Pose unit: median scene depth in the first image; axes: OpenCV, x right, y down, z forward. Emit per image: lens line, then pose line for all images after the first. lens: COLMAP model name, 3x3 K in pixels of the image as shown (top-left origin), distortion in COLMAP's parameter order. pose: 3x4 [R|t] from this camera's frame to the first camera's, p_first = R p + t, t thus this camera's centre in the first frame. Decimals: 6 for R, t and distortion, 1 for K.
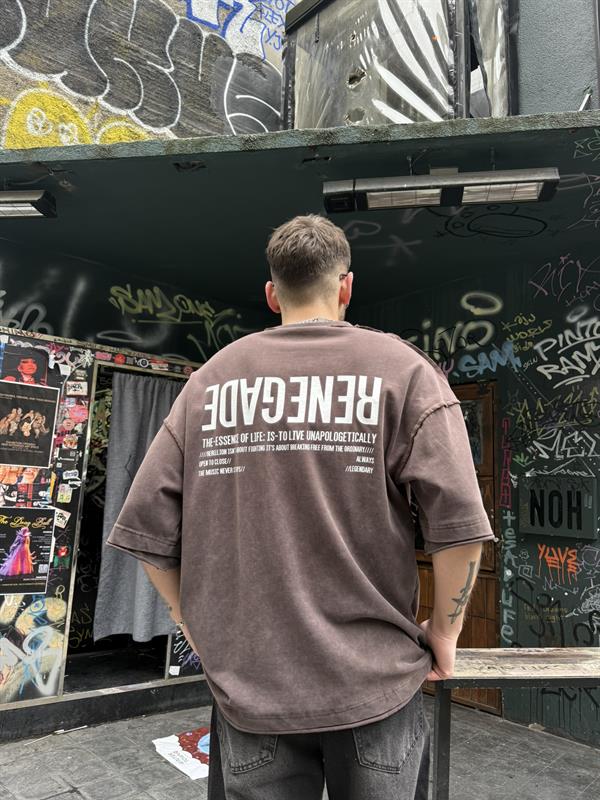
lens RADIAL K [[569.5, 0, 302.5], [0, 569.5, 404.1], [0, 0, 1]] dist [0.018128, -0.025196]
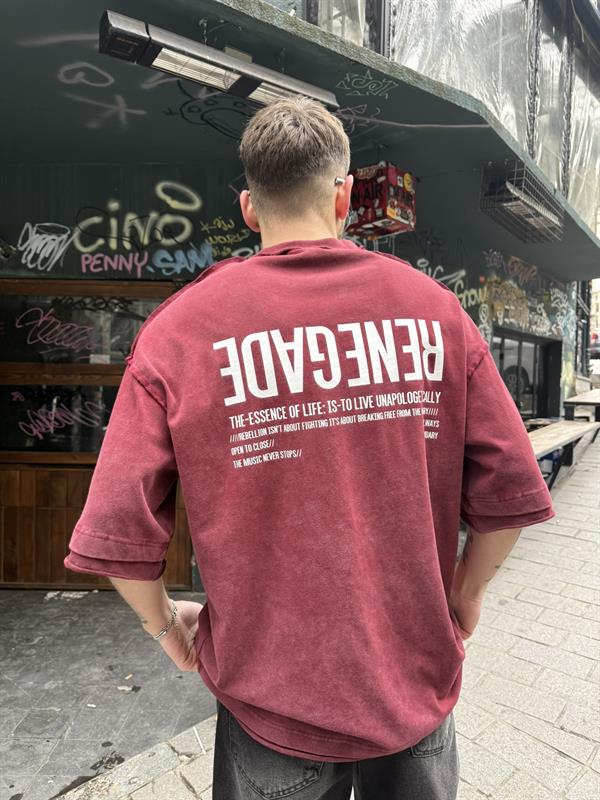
lens RADIAL K [[569.5, 0, 302.1], [0, 569.5, 403.5], [0, 0, 1]] dist [0.018128, -0.025196]
pose [[0.716051, -0.047549, 0.696427, -0.270143], [-0.093608, 0.982125, 0.163302, -0.013772], [-0.691743, -0.182124, 0.698801, 0.147800]]
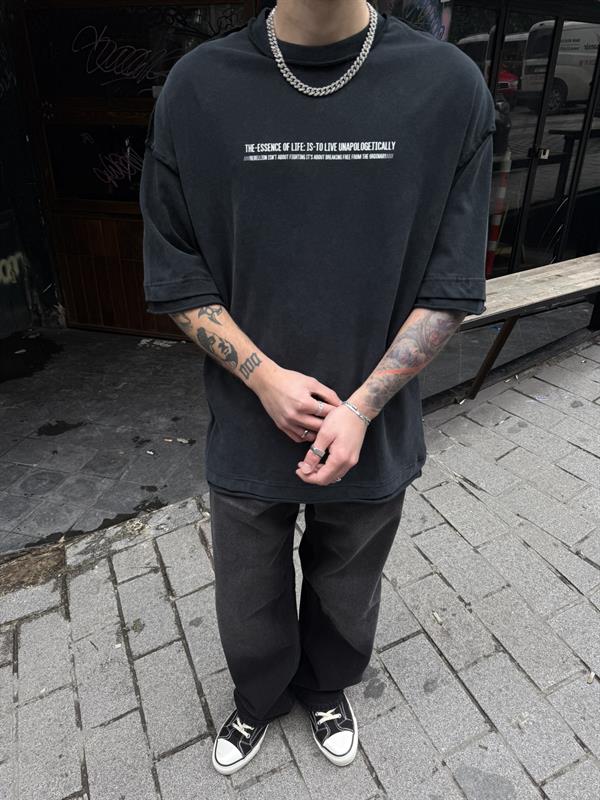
lens RADIAL K [[569.5, 0, 299.7], [0, 569.5, 403.0], [0, 0, 1]] dist [0.018128, -0.025196]
pose [[0.871378, -0.258443, 0.417022, -0.103180], [-0.048732, 0.800206, 0.597742, -0.052519], [-0.488186, -0.541182, 0.684687, 0.142486]]
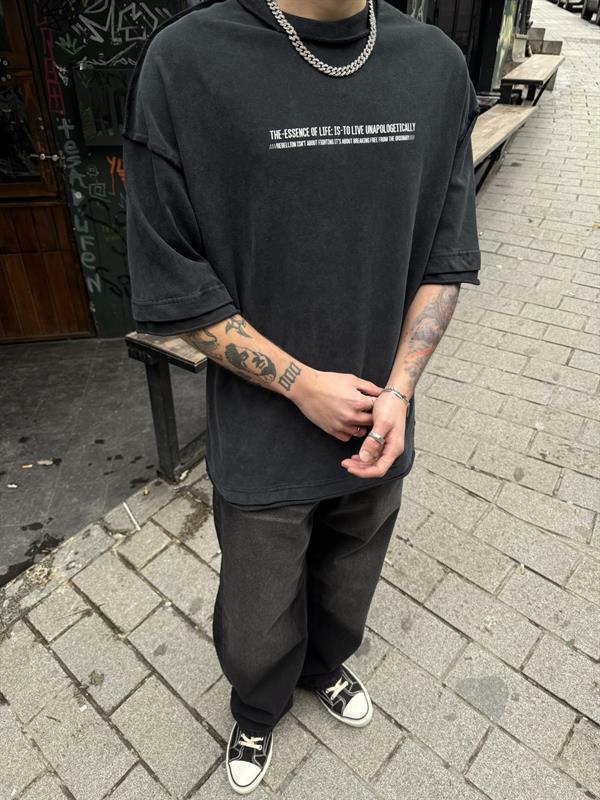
lens RADIAL K [[569.5, 0, 306.0], [0, 569.5, 406.2], [0, 0, 1]] dist [0.018128, -0.025196]
pose [[0.589129, -0.471559, 0.656170, -0.173572], [-0.101449, 0.762462, 0.639030, -0.058391], [-0.801645, -0.443039, 0.401350, 0.242913]]
